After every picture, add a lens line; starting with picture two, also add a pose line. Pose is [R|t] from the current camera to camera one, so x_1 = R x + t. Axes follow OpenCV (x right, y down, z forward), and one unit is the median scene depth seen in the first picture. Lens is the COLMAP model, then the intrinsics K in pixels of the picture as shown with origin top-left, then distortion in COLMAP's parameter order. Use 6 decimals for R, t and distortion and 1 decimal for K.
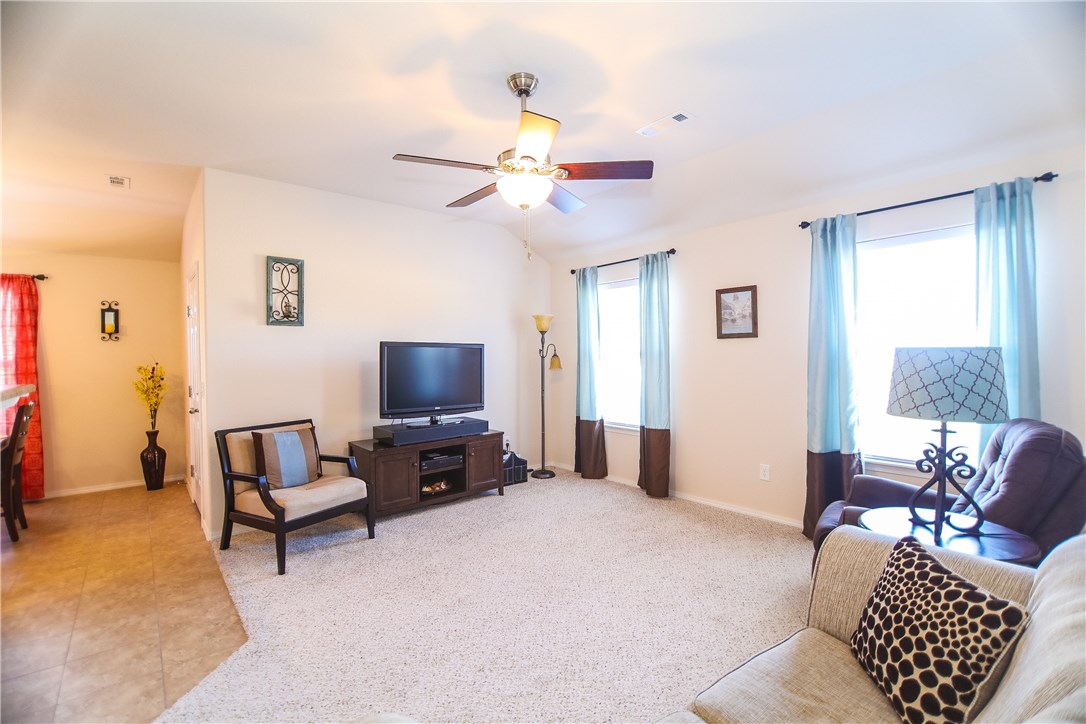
lens RADIAL K [[482.2, 0, 548.3], [0, 482.2, 359.9], [0, 0, 1]] dist [-0.001388, -0.011072]
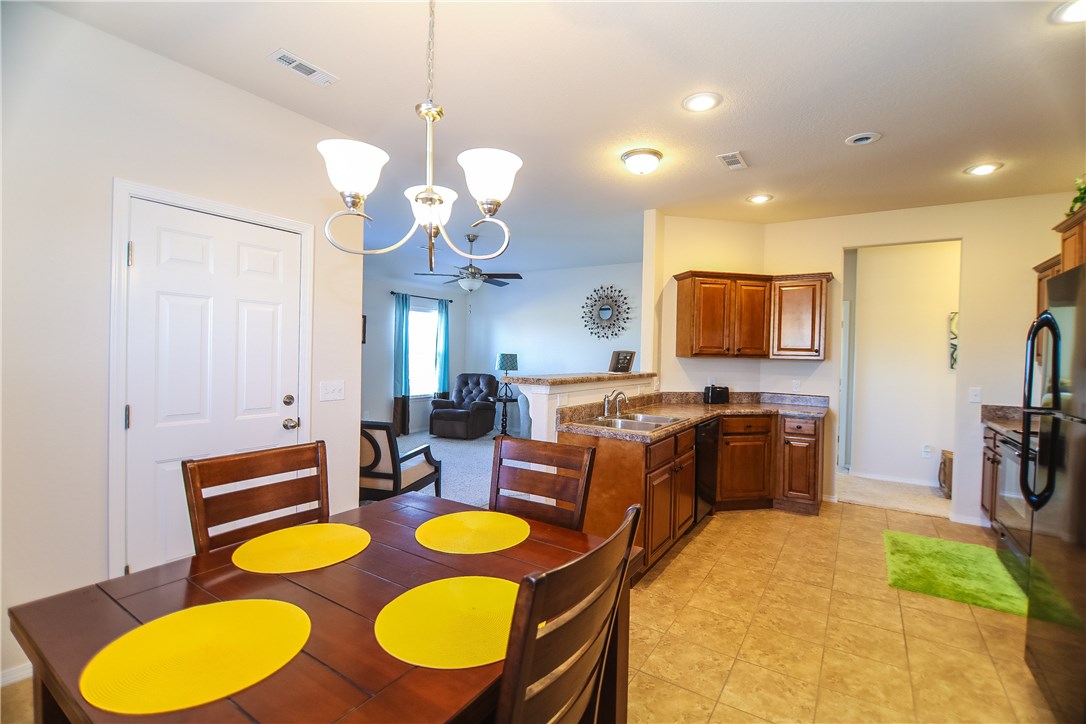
lens RADIAL K [[482.2, 0, 548.3], [0, 482.2, 359.9], [0, 0, 1]] dist [-0.001388, -0.011072]
pose [[-0.281616, -0.005972, 0.959509, -1.476103], [-0.007133, 0.999966, 0.004130, 0.003518], [-0.959501, -0.005681, -0.281649, 0.802639]]
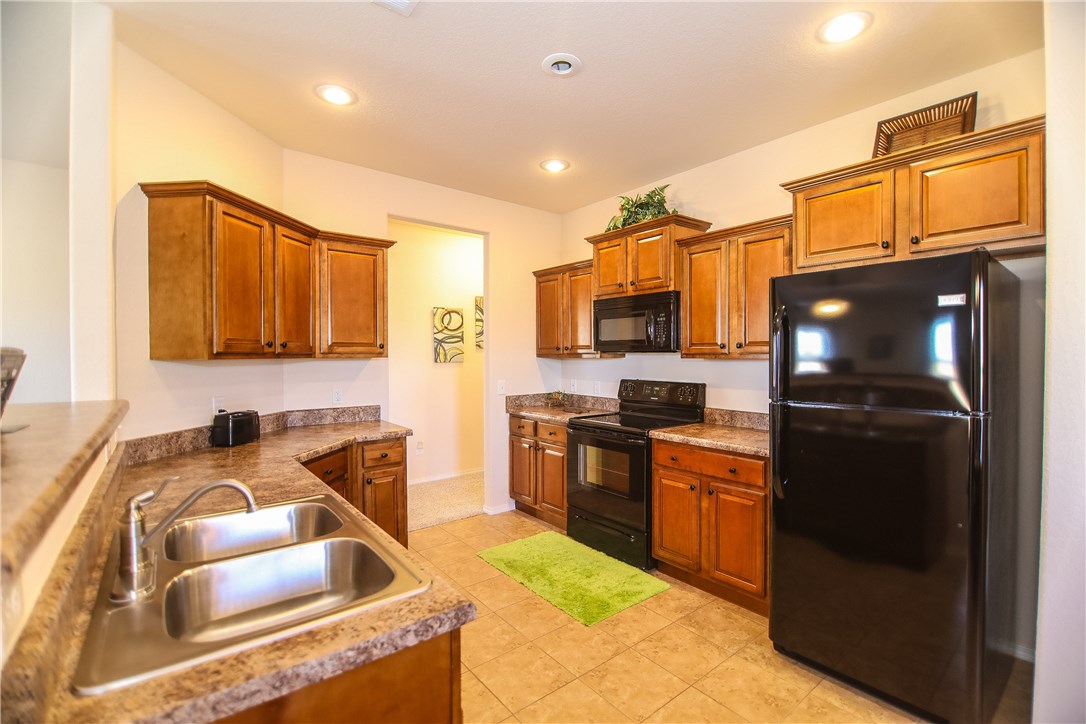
lens RADIAL K [[478.9, 0, 548.3], [0, 478.9, 360.4], [0, 0, 1]] dist [-0.002718, -0.009190]
pose [[-0.999309, 0.015643, 0.033731, -0.902436], [0.016451, 0.999581, 0.023795, -0.007136], [-0.033344, 0.024333, -0.999148, 0.698035]]
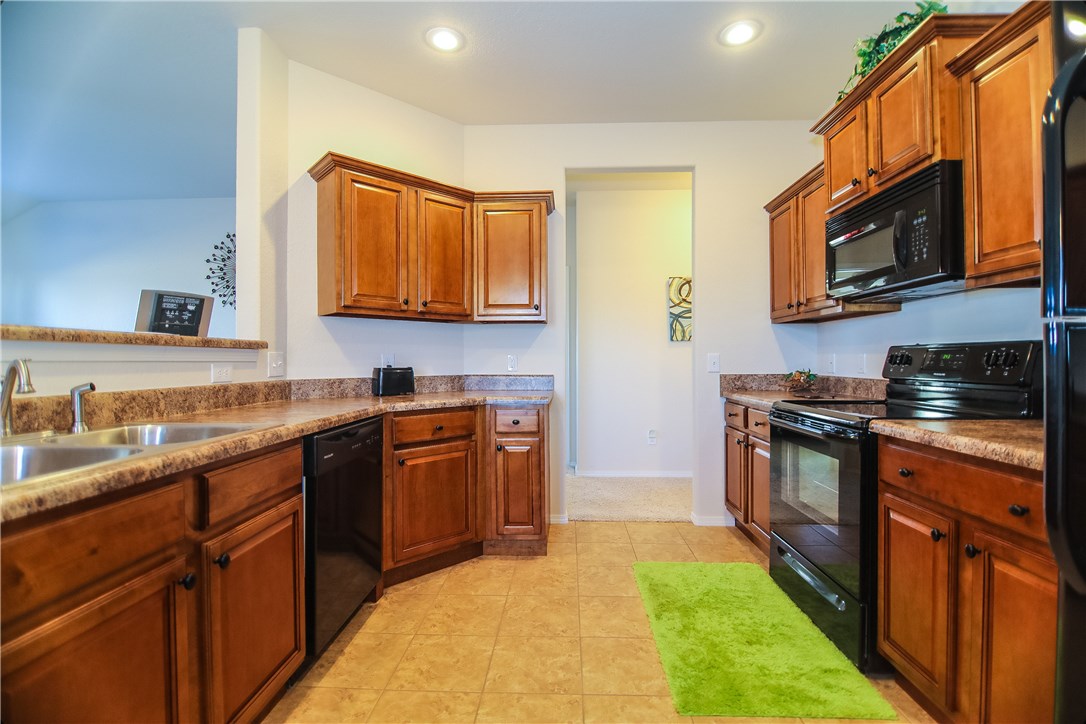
lens RADIAL K [[482.2, 0, 548.3], [0, 482.2, 359.9], [0, 0, 1]] dist [-0.001388, -0.011072]
pose [[-0.731467, 0.017838, 0.681644, -1.113755], [0.020726, 0.999777, -0.003922, 0.067660], [-0.681562, 0.011259, -0.731674, 0.439683]]
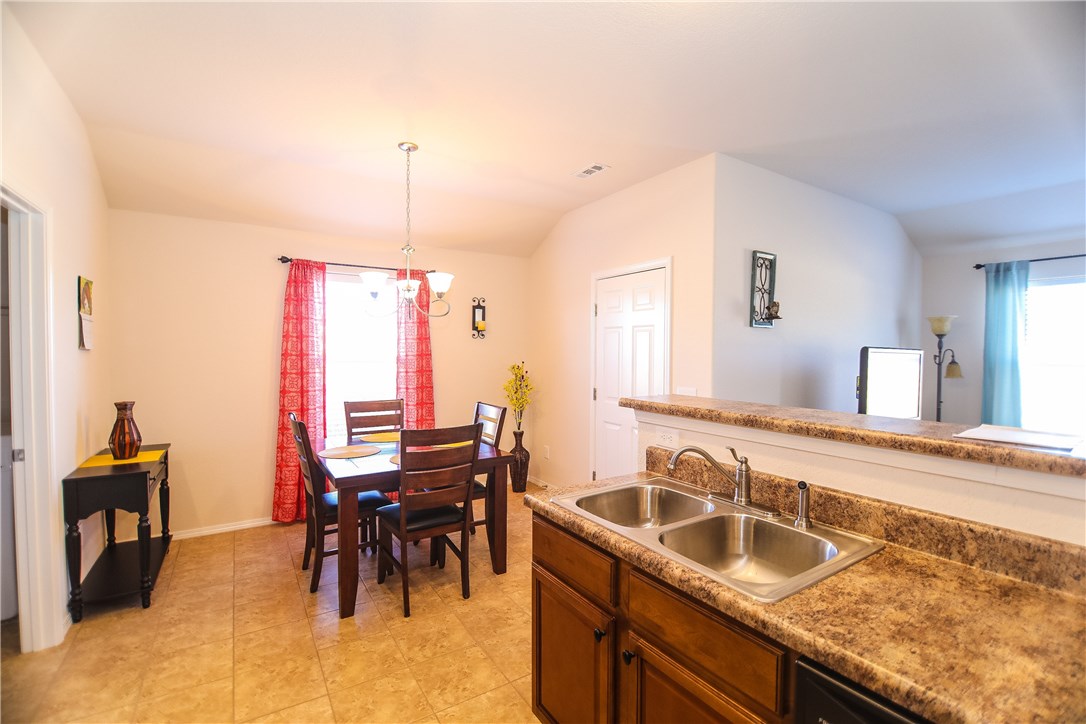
lens RADIAL K [[482.2, 0, 548.3], [0, 482.2, 359.9], [0, 0, 1]] dist [-0.001388, -0.011072]
pose [[0.990341, 0.021248, -0.137014, -0.777436], [-0.019821, 0.999734, 0.011770, -0.011978], [0.137228, -0.008940, 0.990499, 0.043674]]
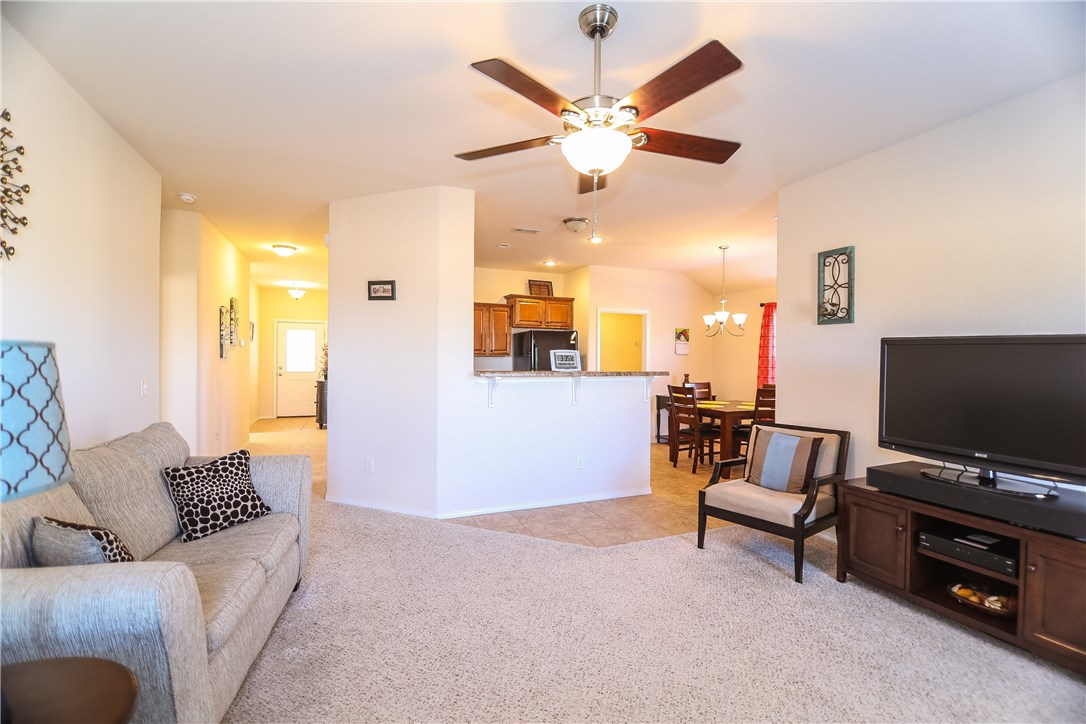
lens RADIAL K [[478.9, 0, 548.3], [0, 478.9, 360.4], [0, 0, 1]] dist [-0.002718, -0.009190]
pose [[-0.314788, 0.014918, -0.949045, 0.461115], [-0.016086, 0.999649, 0.021049, -0.011968], [0.949026, 0.021892, -0.314437, 0.738576]]
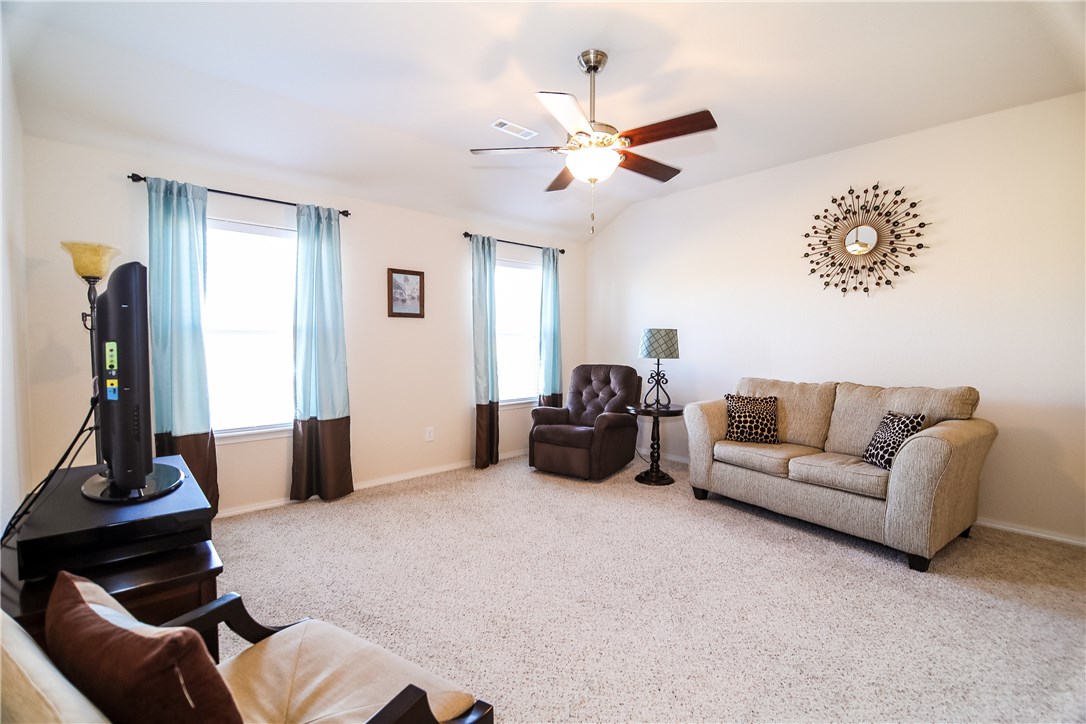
lens RADIAL K [[478.9, 0, 548.3], [0, 478.9, 360.4], [0, 0, 1]] dist [-0.002718, -0.009190]
pose [[-0.029648, -0.026830, 0.999200, -0.672695], [0.012373, 0.999553, 0.027207, 0.024916], [-0.999484, 0.013170, -0.029302, 0.701080]]
